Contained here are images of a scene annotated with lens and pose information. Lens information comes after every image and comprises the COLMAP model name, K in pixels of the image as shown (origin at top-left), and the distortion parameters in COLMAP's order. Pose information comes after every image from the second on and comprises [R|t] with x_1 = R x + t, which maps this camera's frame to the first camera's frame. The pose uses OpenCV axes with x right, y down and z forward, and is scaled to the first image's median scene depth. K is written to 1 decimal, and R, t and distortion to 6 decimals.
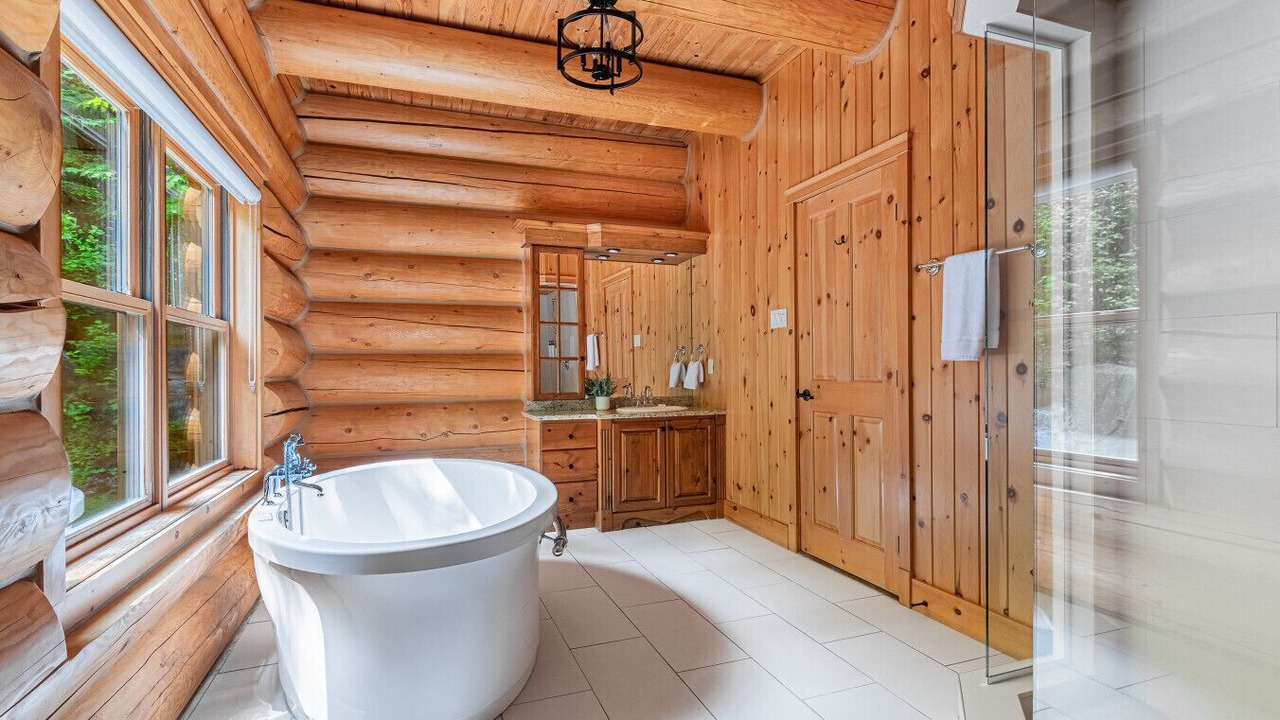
lens RADIAL K [[602.2, 0, 640.0], [0, 602.2, 360.0], [0, 0, 1]] dist [0.000367, -0.000045]
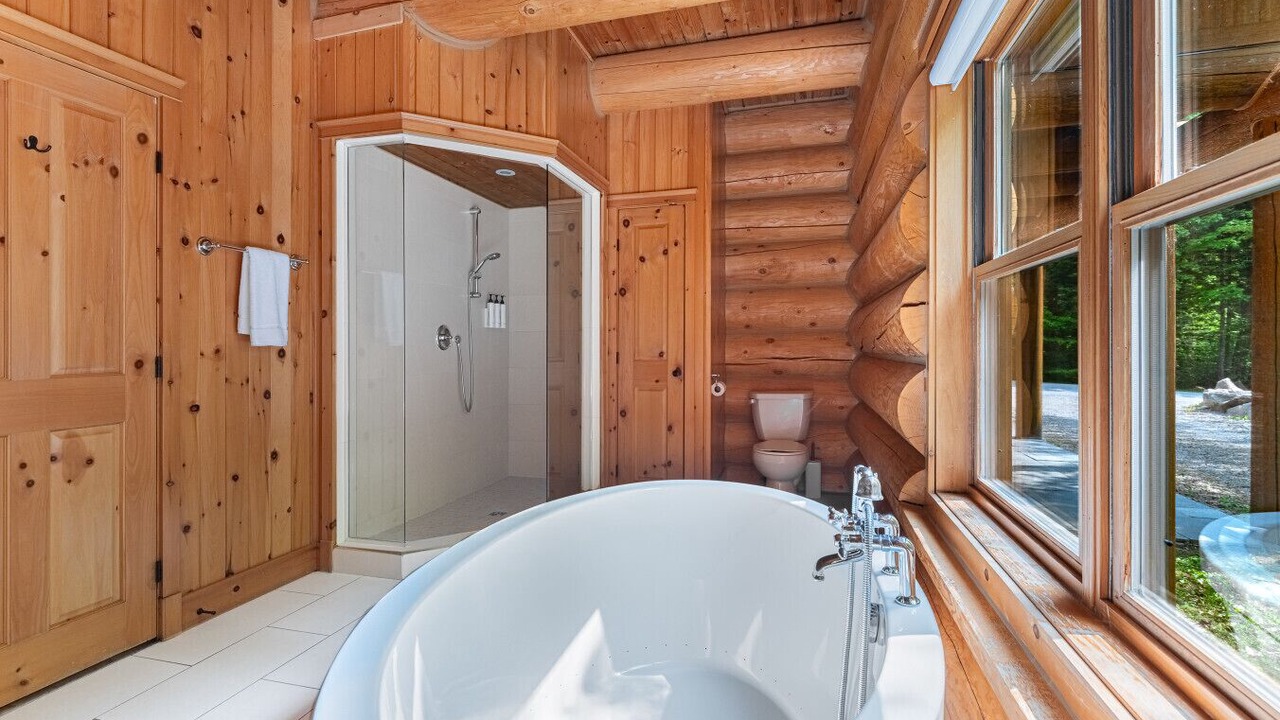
lens RADIAL K [[602.2, 0, 640.0], [0, 602.2, 360.0], [0, 0, 1]] dist [0.000367, -0.000045]
pose [[-0.811121, 0.002436, 0.584874, -0.543252], [0.009969, 0.999904, 0.009660, 0.018422], [-0.584794, 0.013665, -0.811067, 1.214361]]
